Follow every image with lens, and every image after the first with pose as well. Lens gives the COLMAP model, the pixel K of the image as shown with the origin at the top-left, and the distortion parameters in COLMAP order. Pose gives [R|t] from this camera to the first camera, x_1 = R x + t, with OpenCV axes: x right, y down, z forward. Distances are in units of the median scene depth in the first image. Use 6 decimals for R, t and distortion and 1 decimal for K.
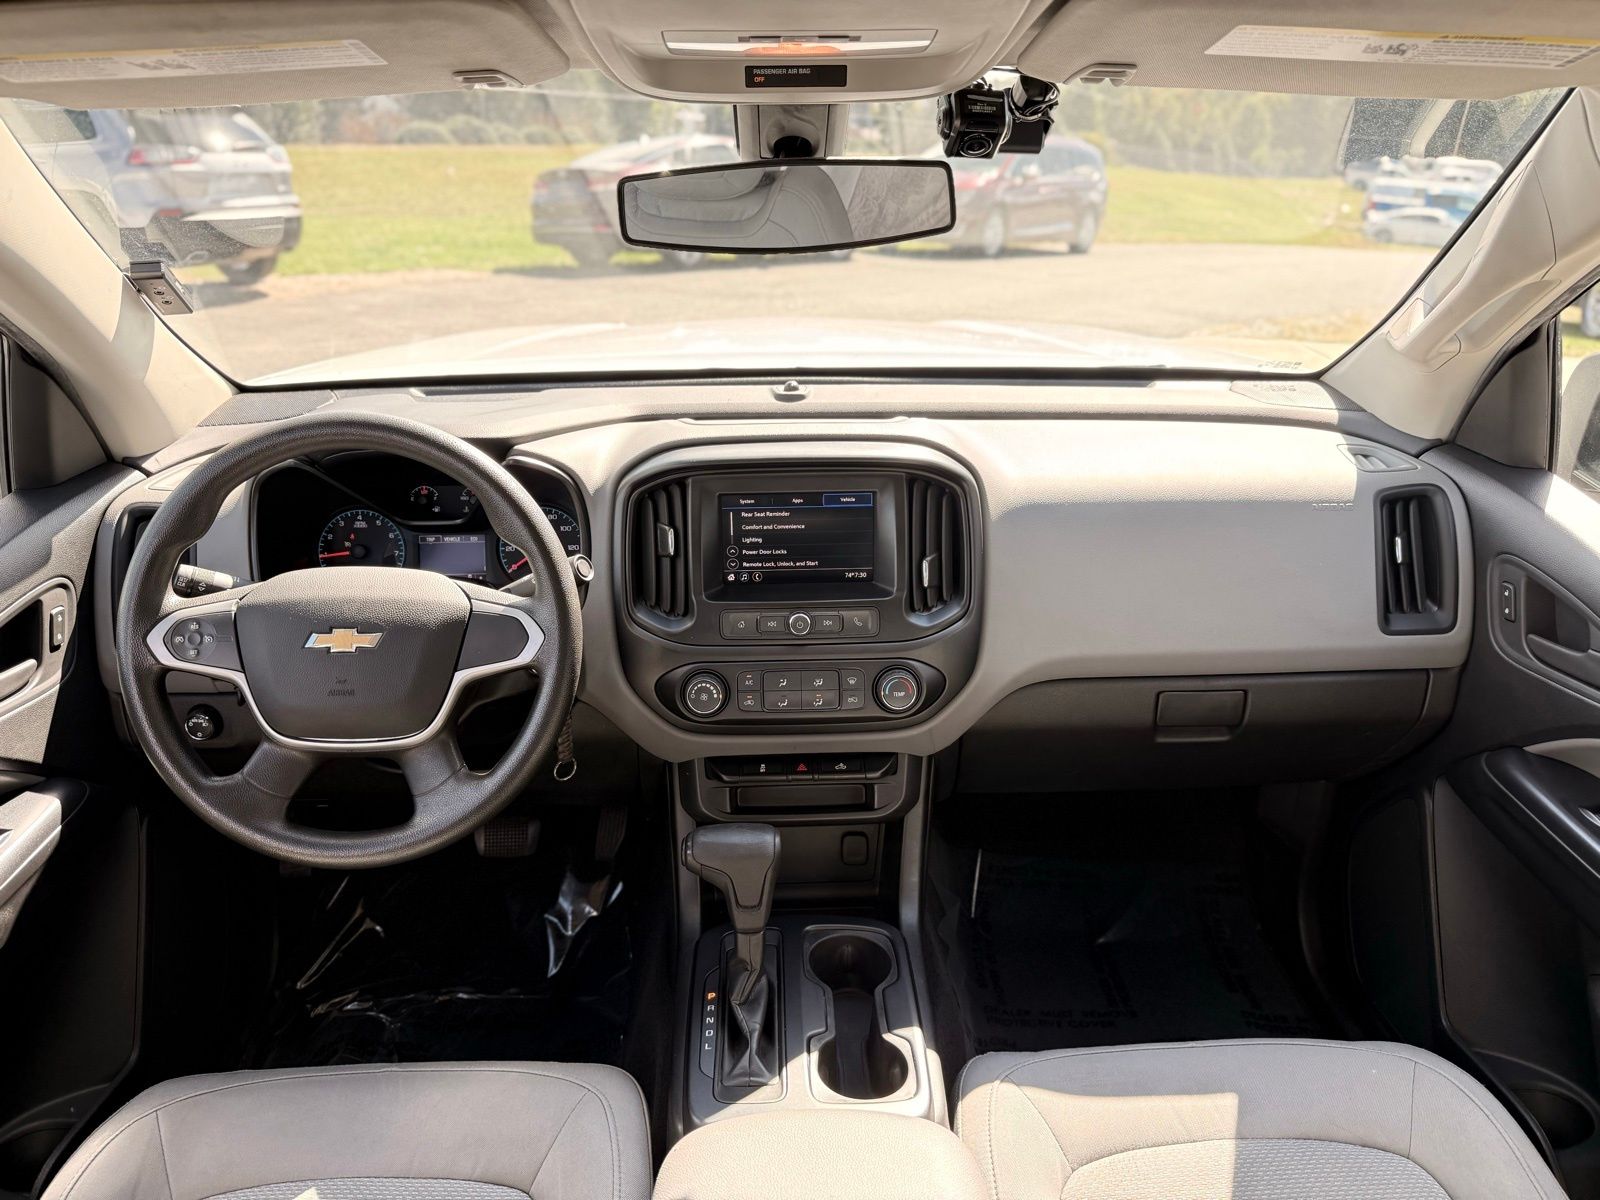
lens RADIAL K [[1119.8, 0, 824.0], [0, 1119.8, 611.3], [0, 0, 1]] dist [0.044342, -0.063665]
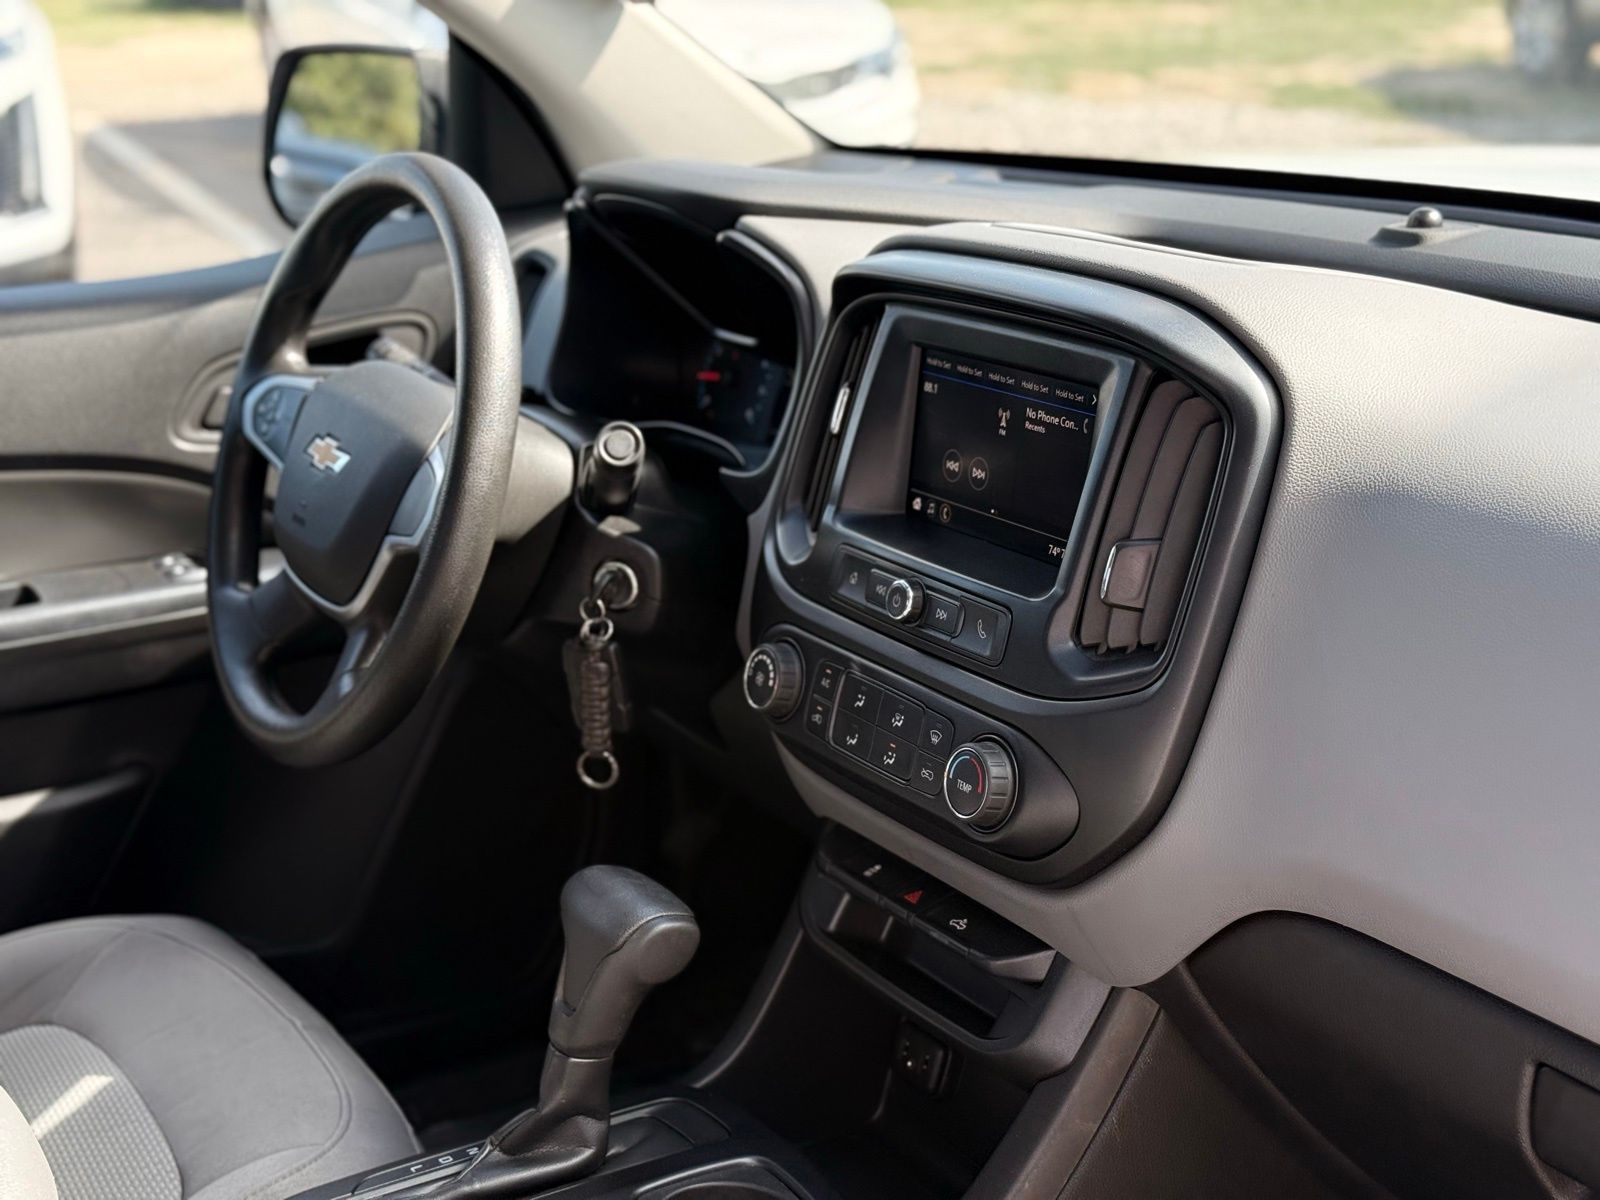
lens RADIAL K [[2252.9, 0, 873.5], [0, 2252.9, 569.2], [0, 0, 1]] dist [0.050894, -0.000200]
pose [[0.523691, 0.223048, -0.822190, 0.792930], [-0.312306, 0.948190, 0.058308, -0.056778], [0.792598, 0.226240, 0.566218, 0.385032]]
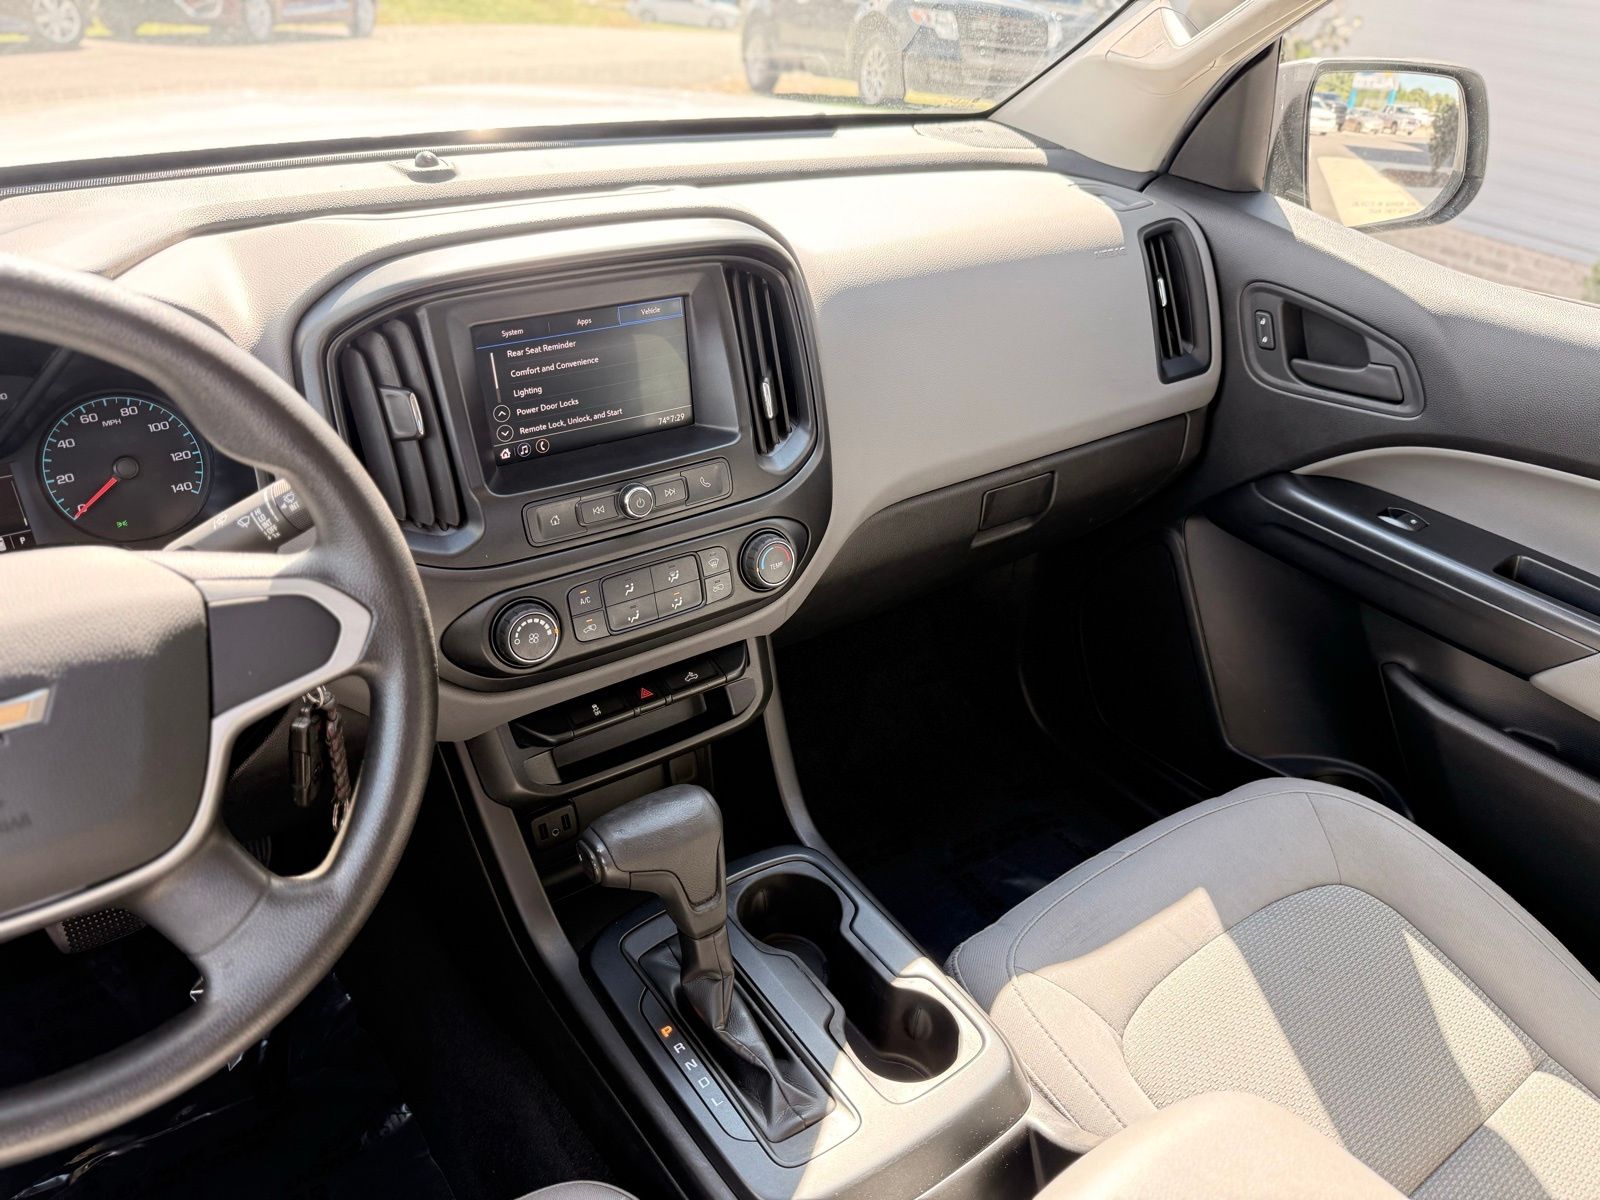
lens RADIAL K [[1119.8, 0, 824.0], [0, 1119.8, 611.3], [0, 0, 1]] dist [0.044342, -0.063665]
pose [[0.842568, -0.255935, 0.473895, -0.263002], [0.175788, 0.962375, 0.207204, -0.045142], [-0.509096, -0.091278, 0.855856, 0.326478]]
